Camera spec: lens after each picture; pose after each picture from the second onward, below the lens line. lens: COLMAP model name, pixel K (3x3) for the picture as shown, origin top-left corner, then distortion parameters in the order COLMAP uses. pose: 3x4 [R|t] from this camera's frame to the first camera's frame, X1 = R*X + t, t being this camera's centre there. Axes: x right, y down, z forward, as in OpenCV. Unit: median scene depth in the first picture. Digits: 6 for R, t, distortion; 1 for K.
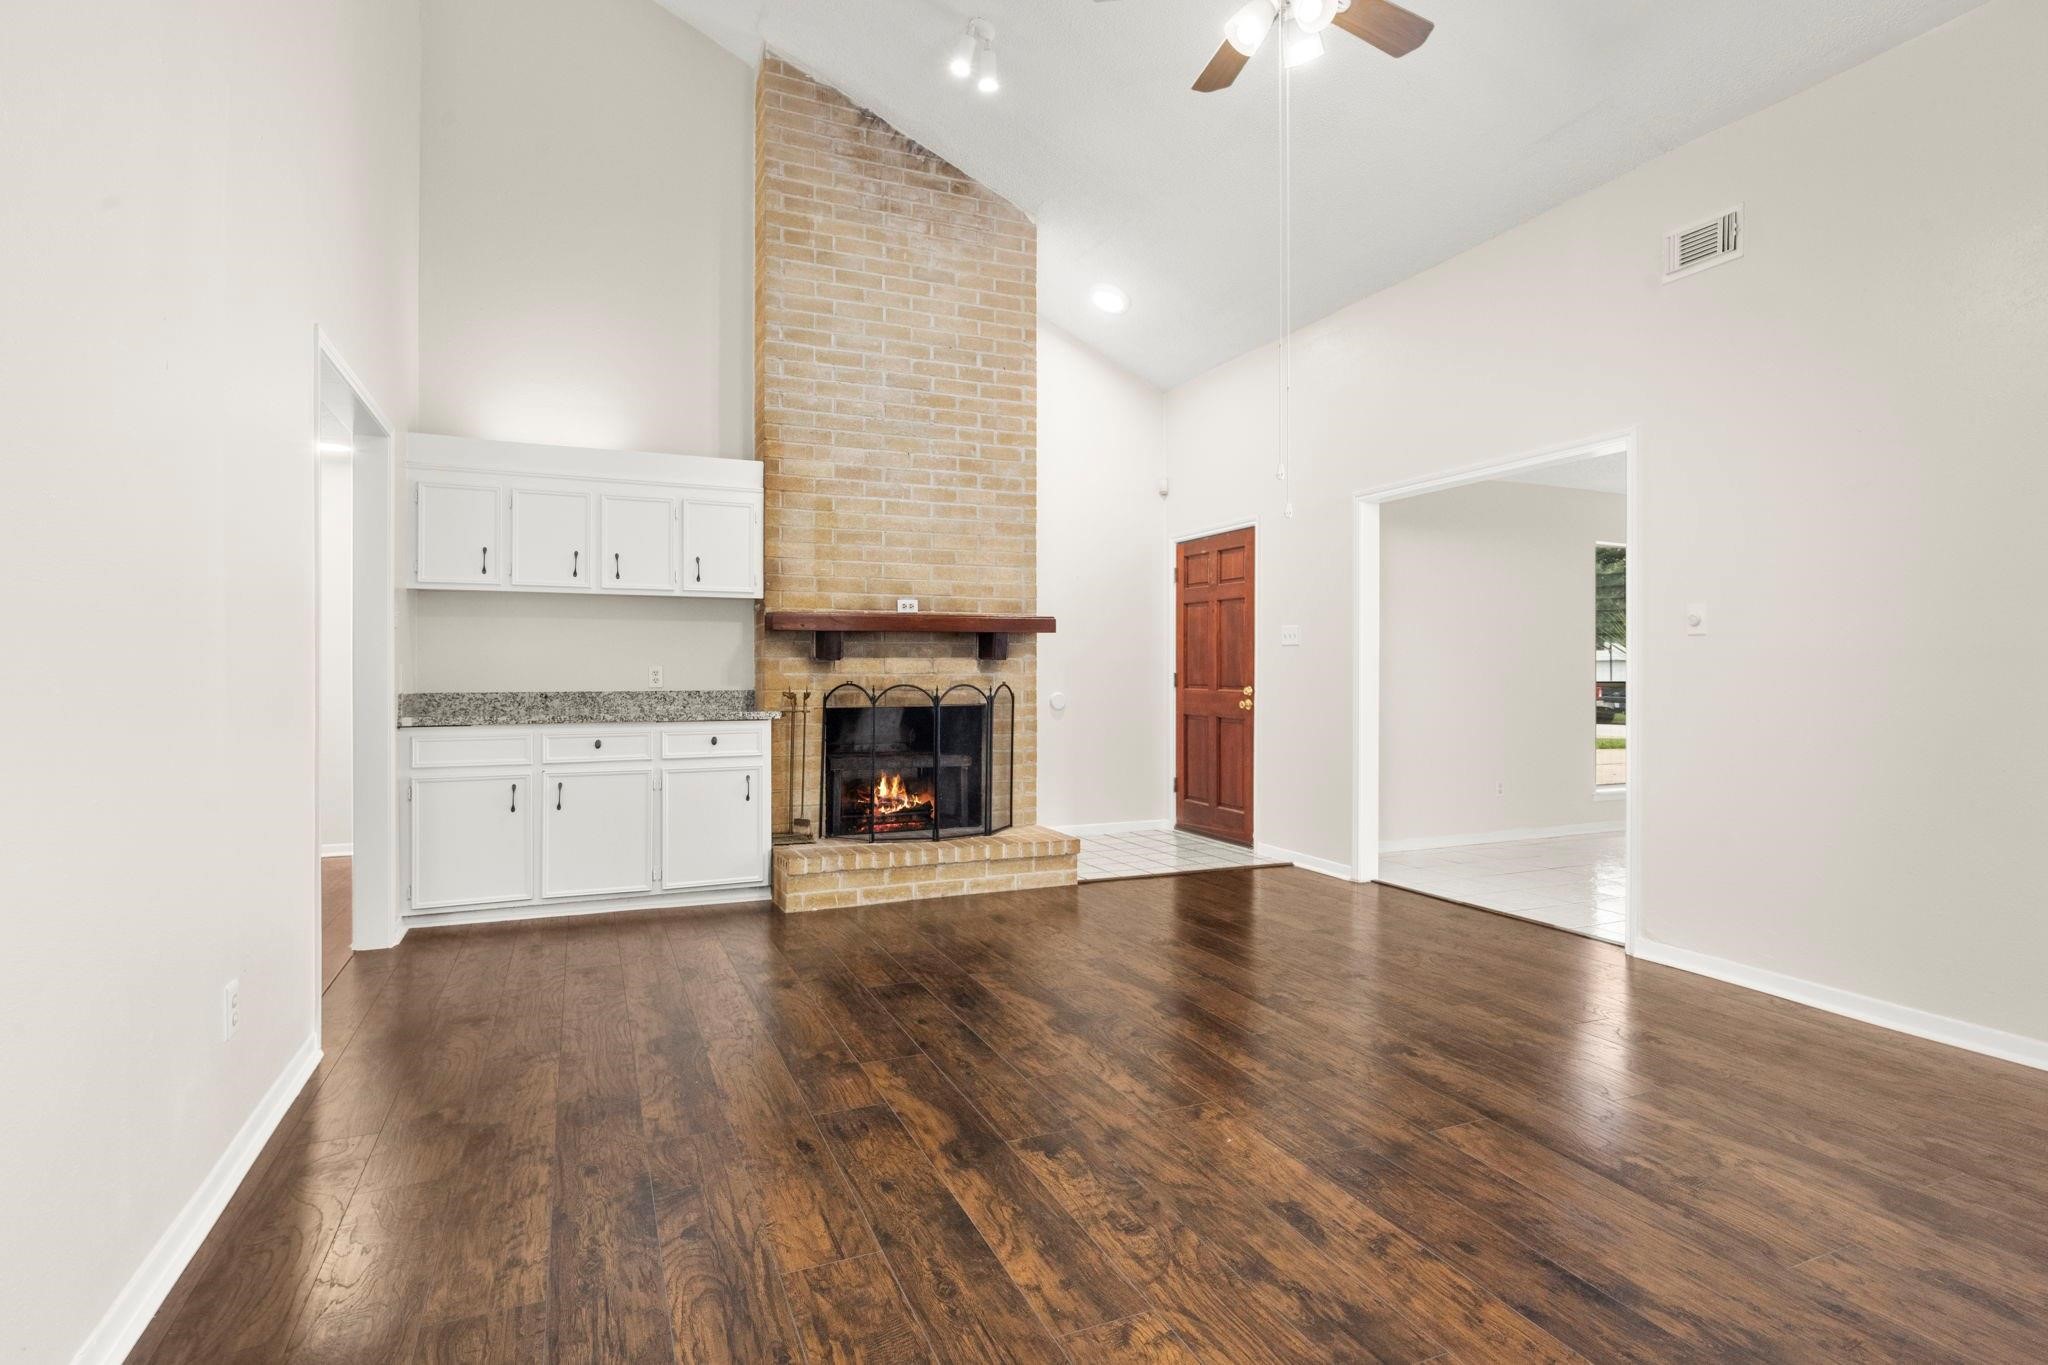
lens RADIAL K [[1008.7, 0, 1026.2], [0, 1008.7, 673.5], [0, 0, 1]] dist [-0.004363, -0.000474]
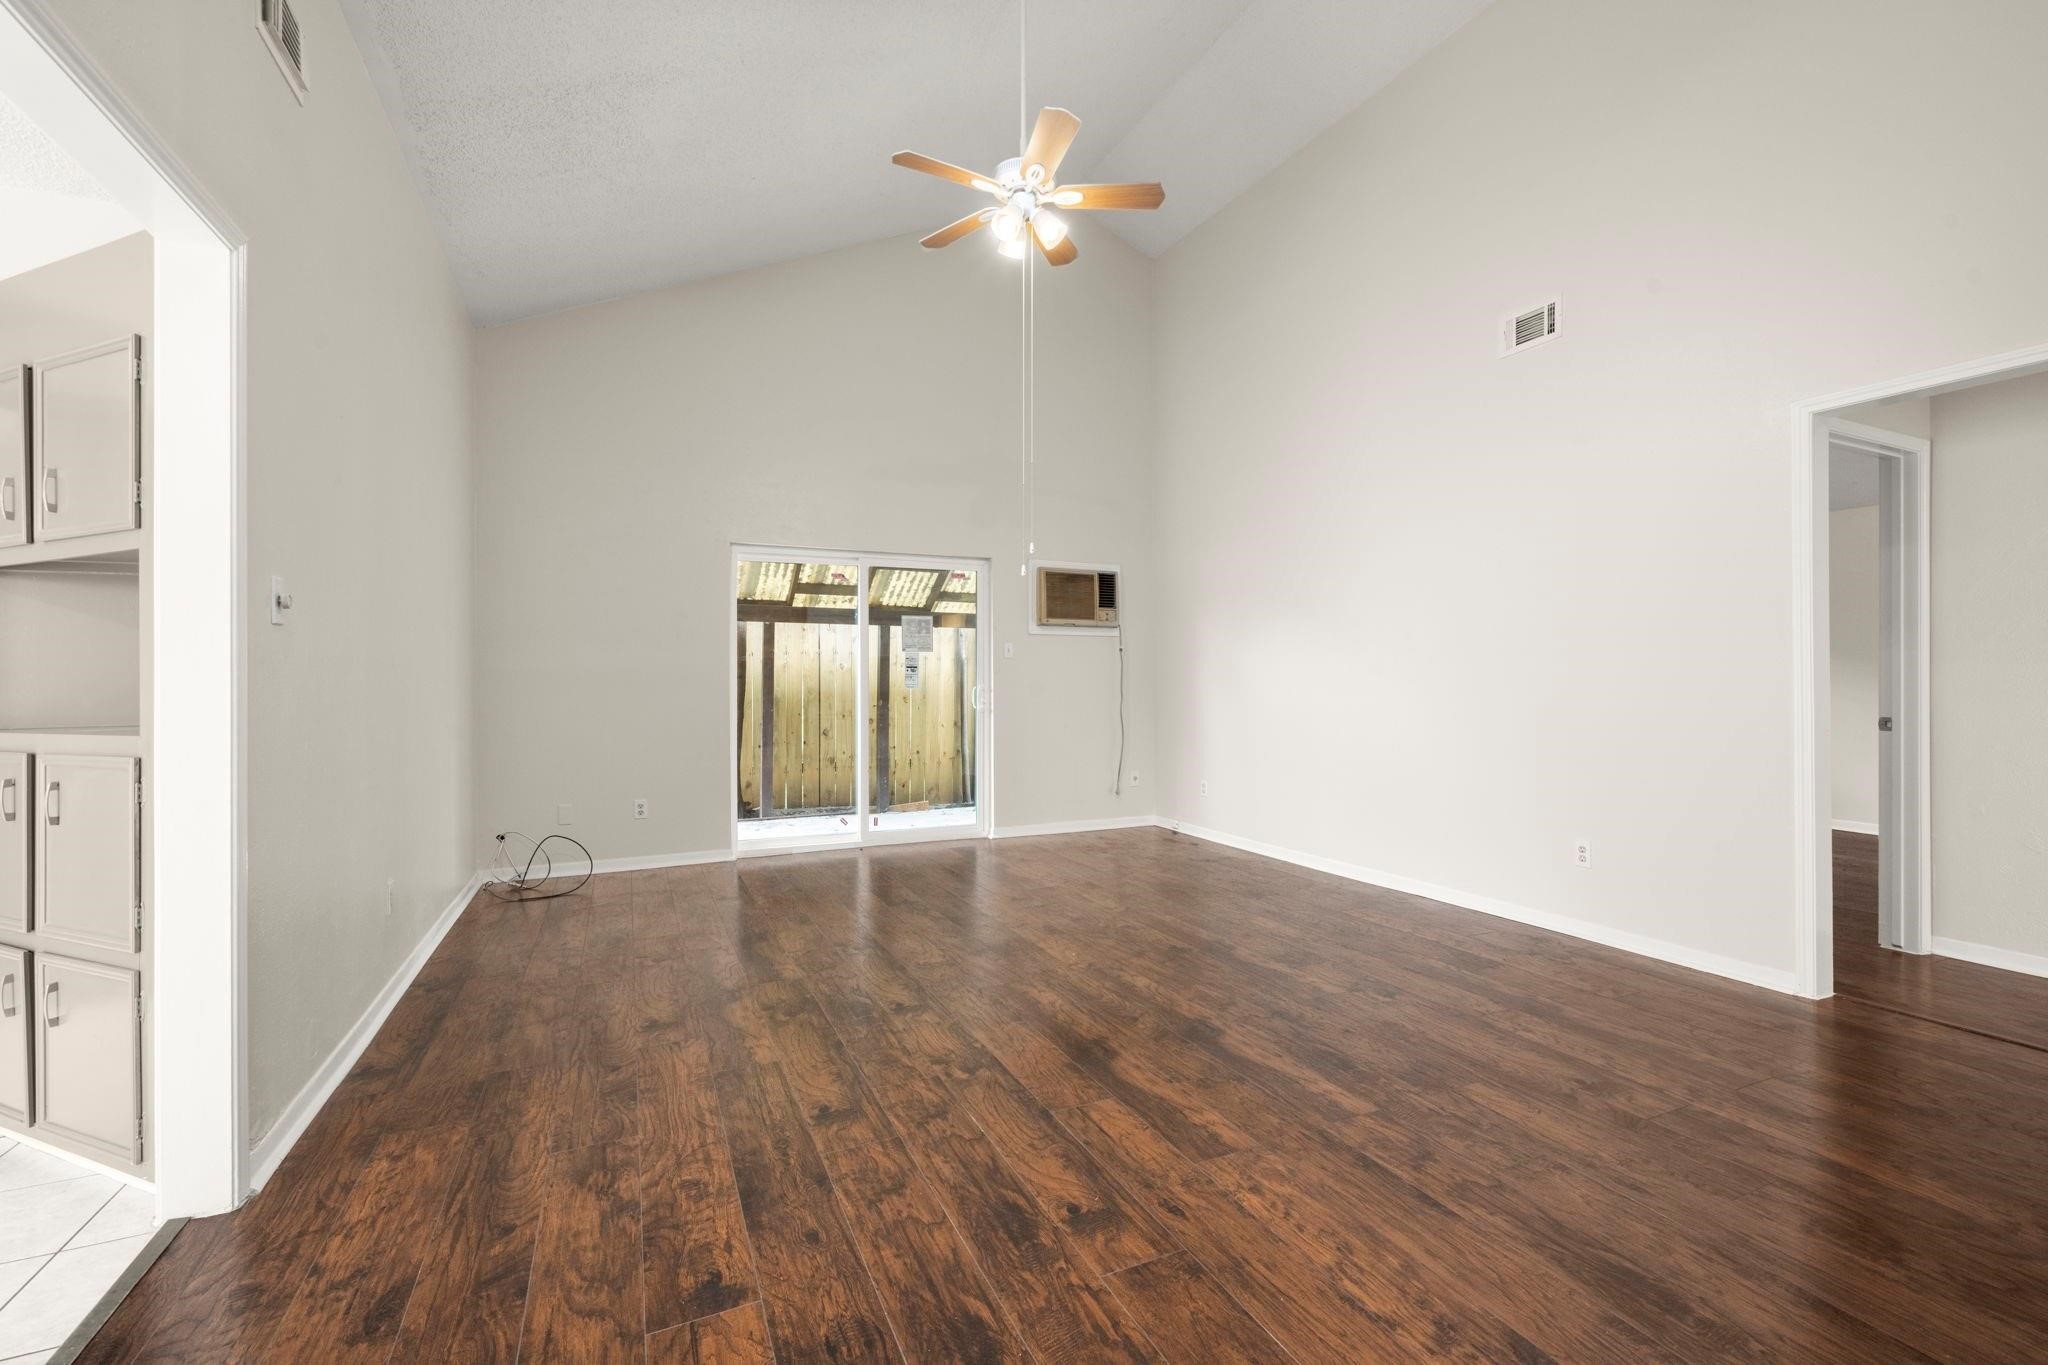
lens RADIAL K [[851.1, 0, 1024.1], [0, 851.1, 681.9], [0, 0, 1]] dist [-0.000394, -0.000050]
pose [[-0.999872, -0.000686, -0.015995, 0.303874], [-0.000687, 1.000000, 0.000060, -0.002903], [0.015995, 0.000071, -0.999872, 2.406299]]
